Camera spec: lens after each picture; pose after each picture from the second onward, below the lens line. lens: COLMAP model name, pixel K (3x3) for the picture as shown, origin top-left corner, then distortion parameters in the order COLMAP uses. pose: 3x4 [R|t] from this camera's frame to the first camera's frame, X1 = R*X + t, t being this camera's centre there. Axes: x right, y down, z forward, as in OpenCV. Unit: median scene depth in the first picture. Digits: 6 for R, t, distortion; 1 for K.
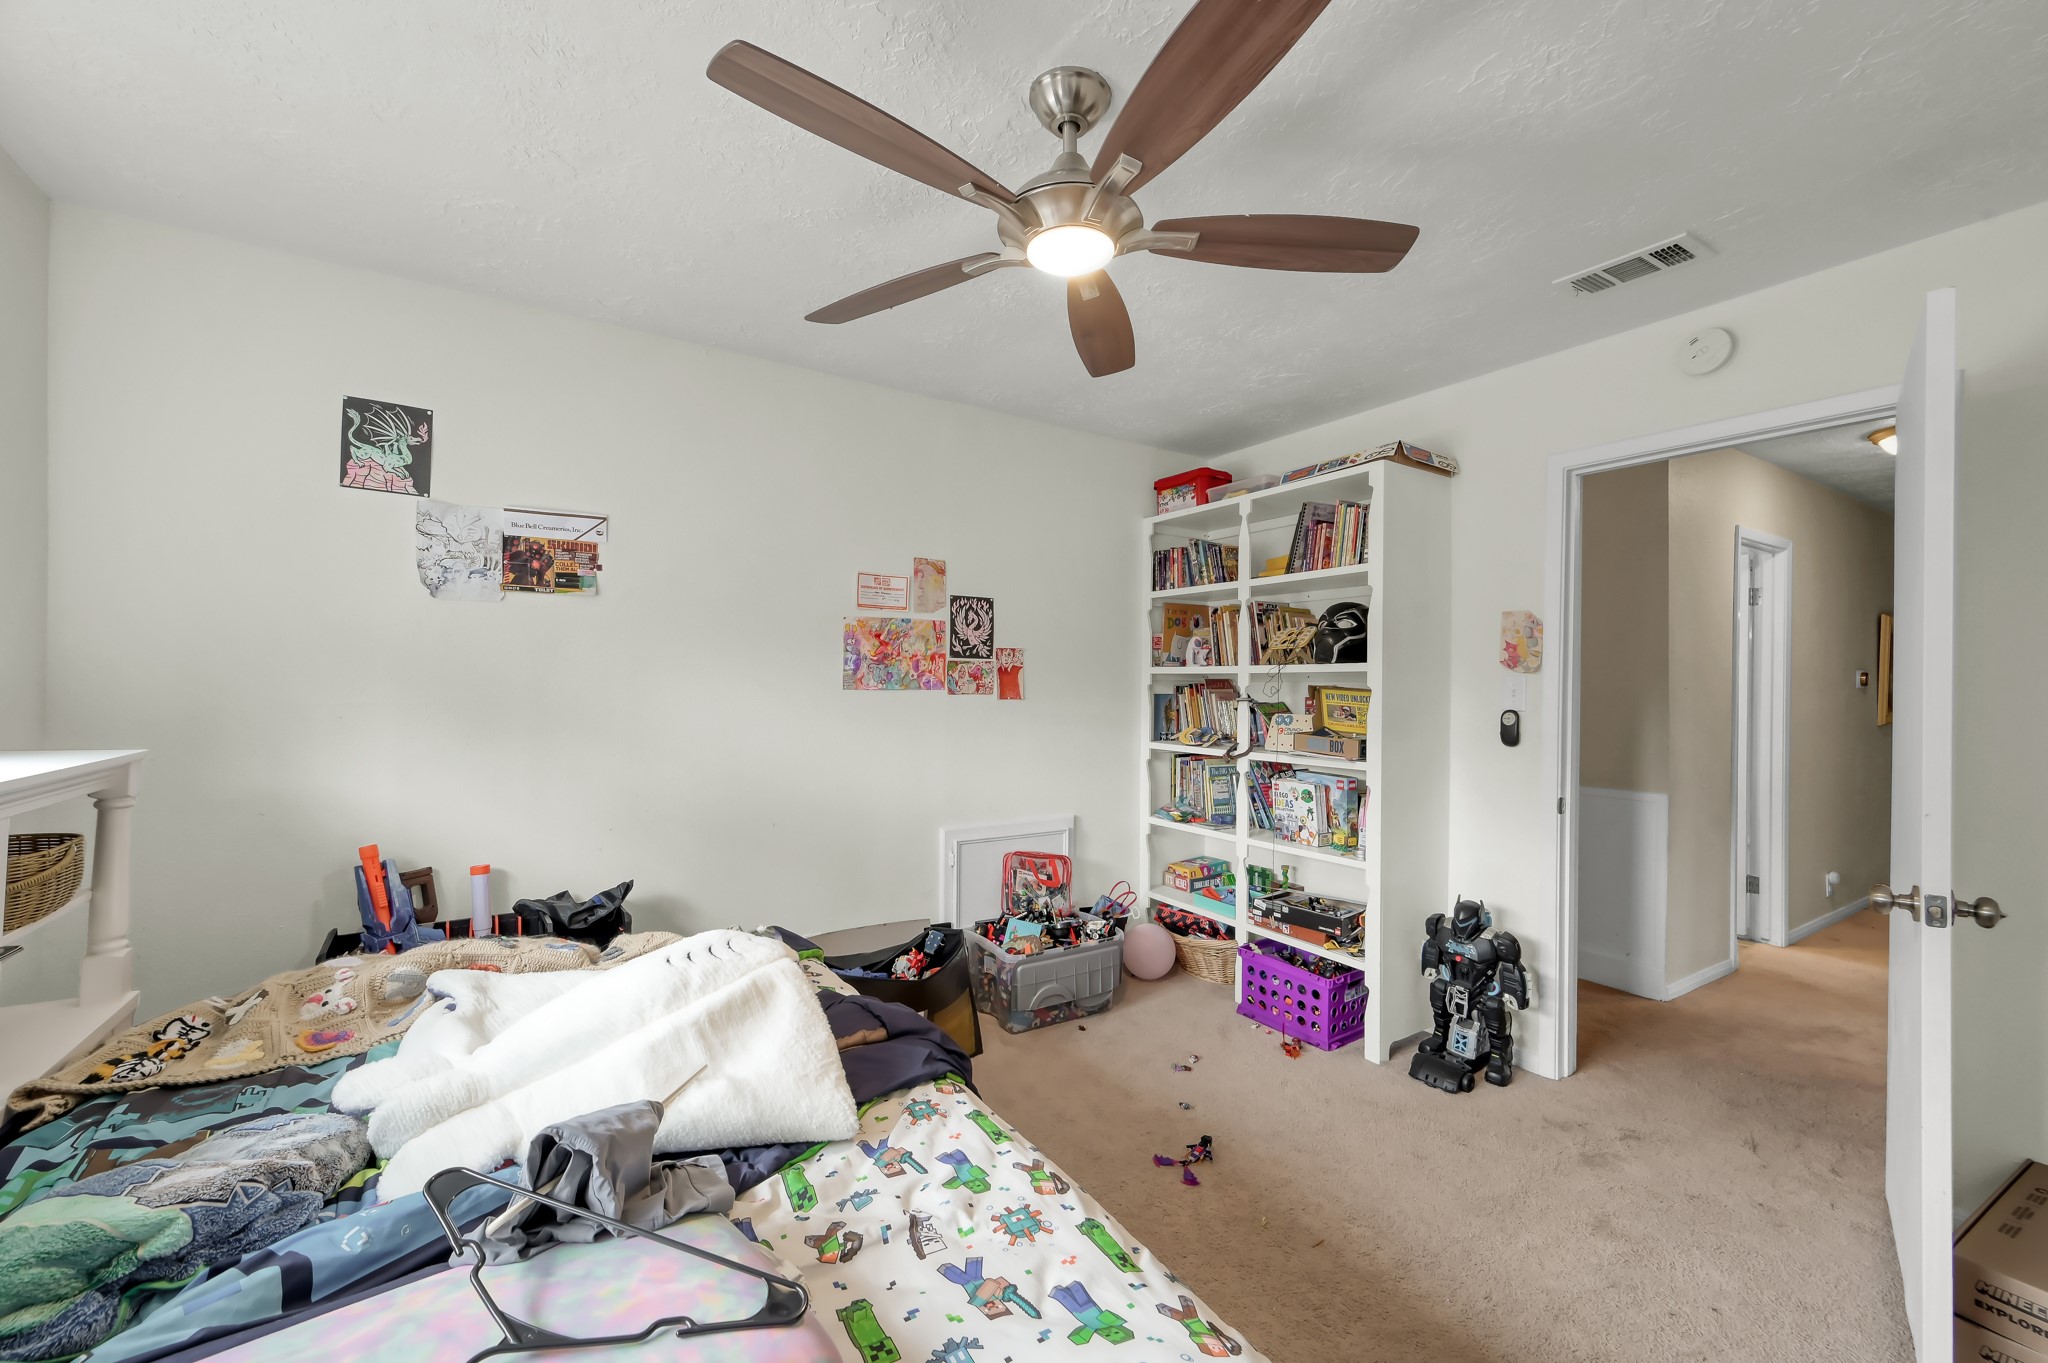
lens RADIAL K [[813.9, 0, 1041.7], [0, 813.9, 681.3], [0, 0, 1]] dist [0.000435, -0.000053]
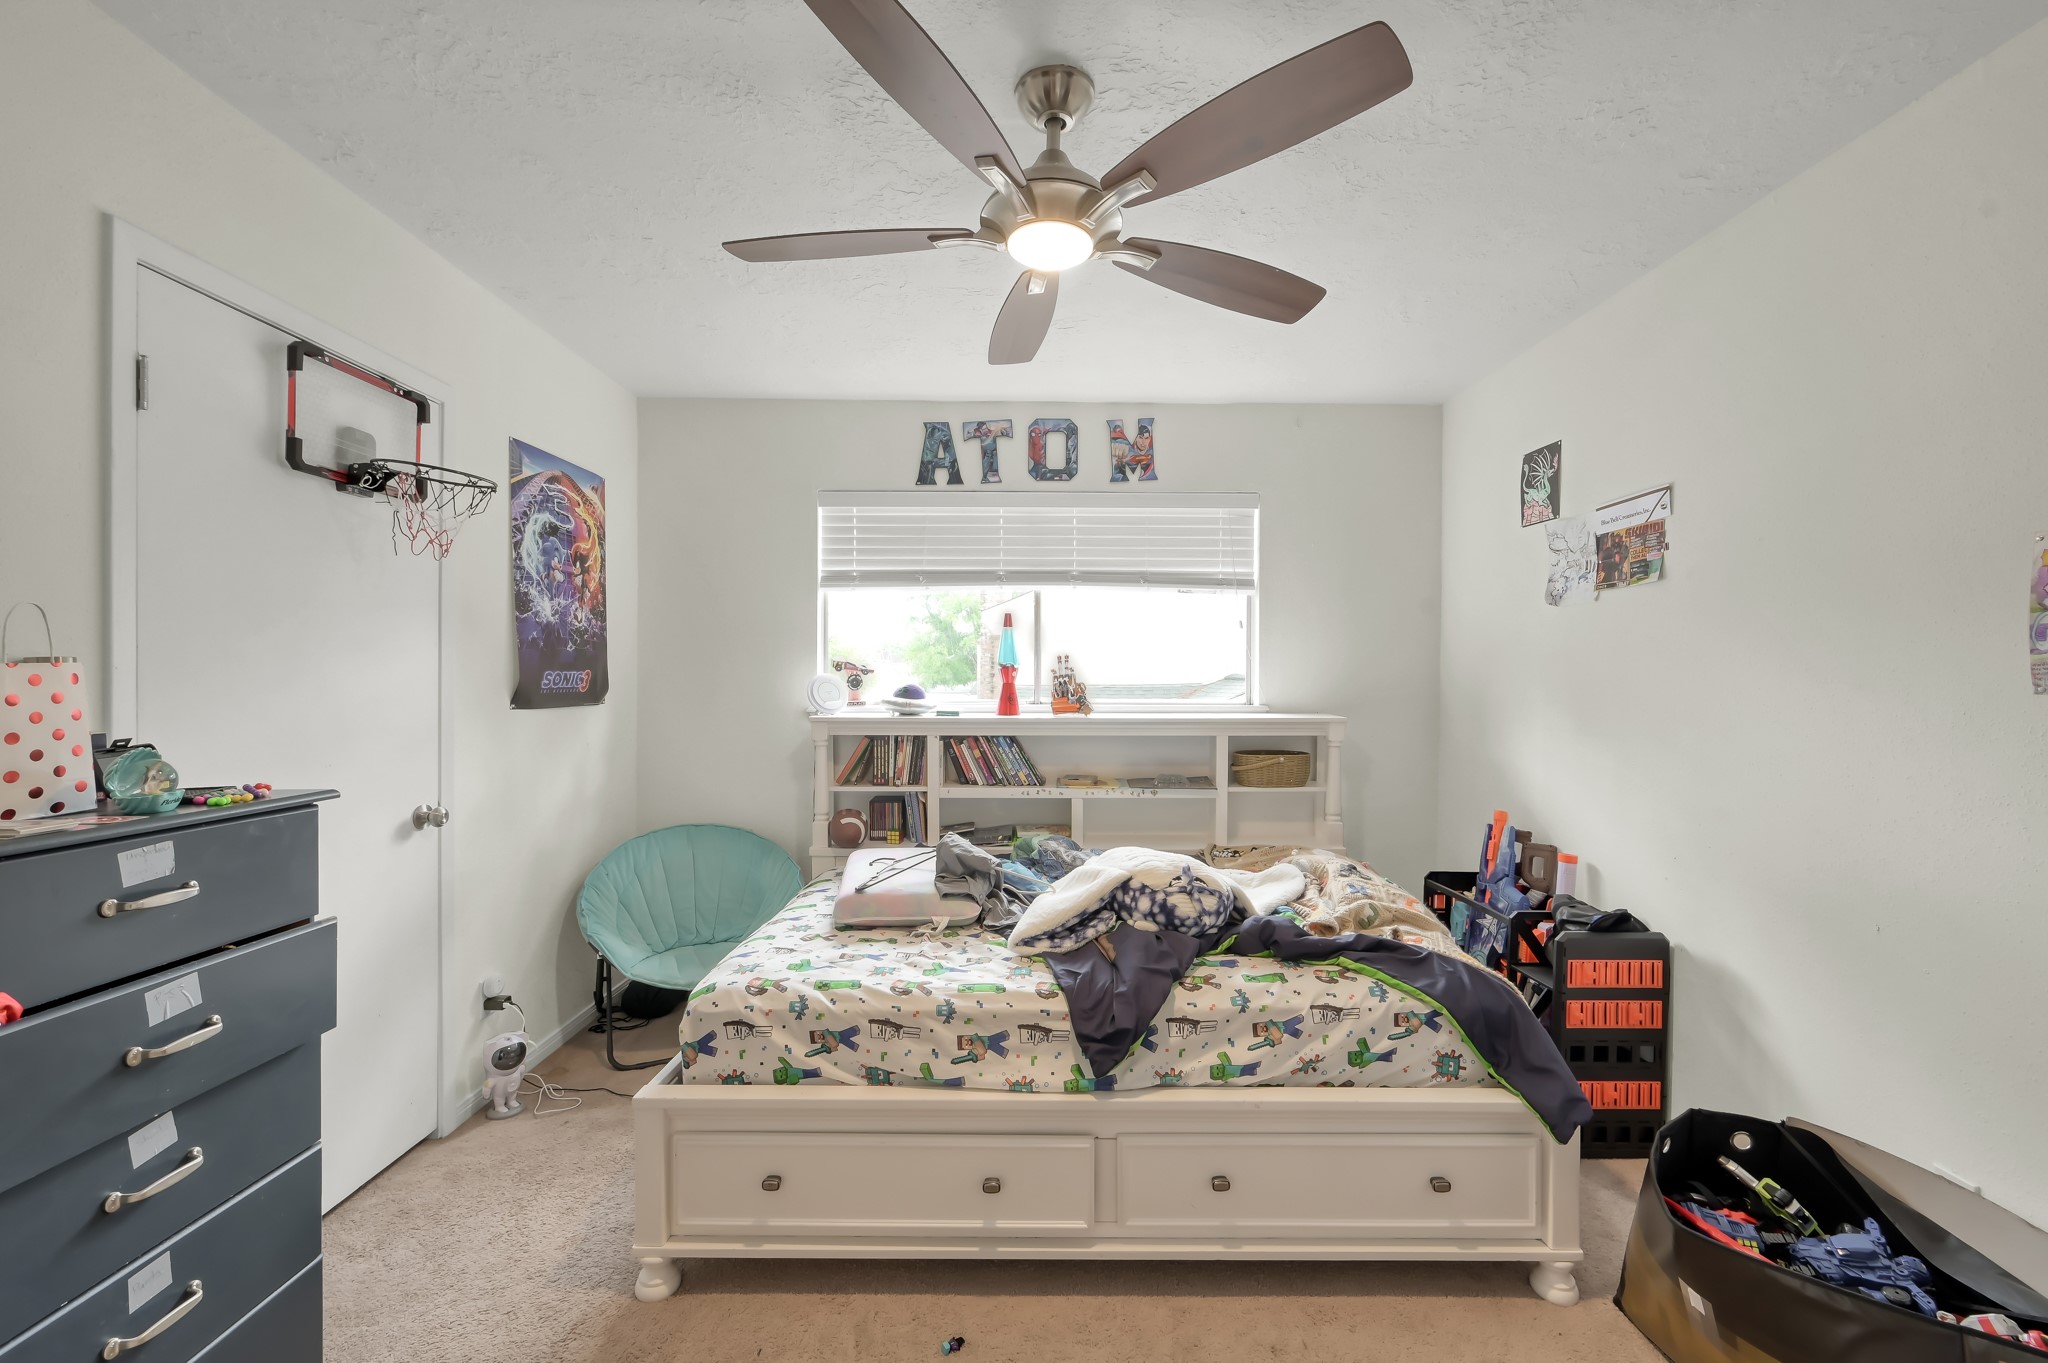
lens RADIAL K [[813.9, 0, 1035.3], [0, 813.9, 684.4], [0, 0, 1]] dist [0.000435, -0.000053]
pose [[-0.533032, -0.011247, -0.846020, 0.584486], [-0.012377, 0.999908, -0.005494, 0.019449], [0.846005, 0.007543, -0.533122, 0.992783]]
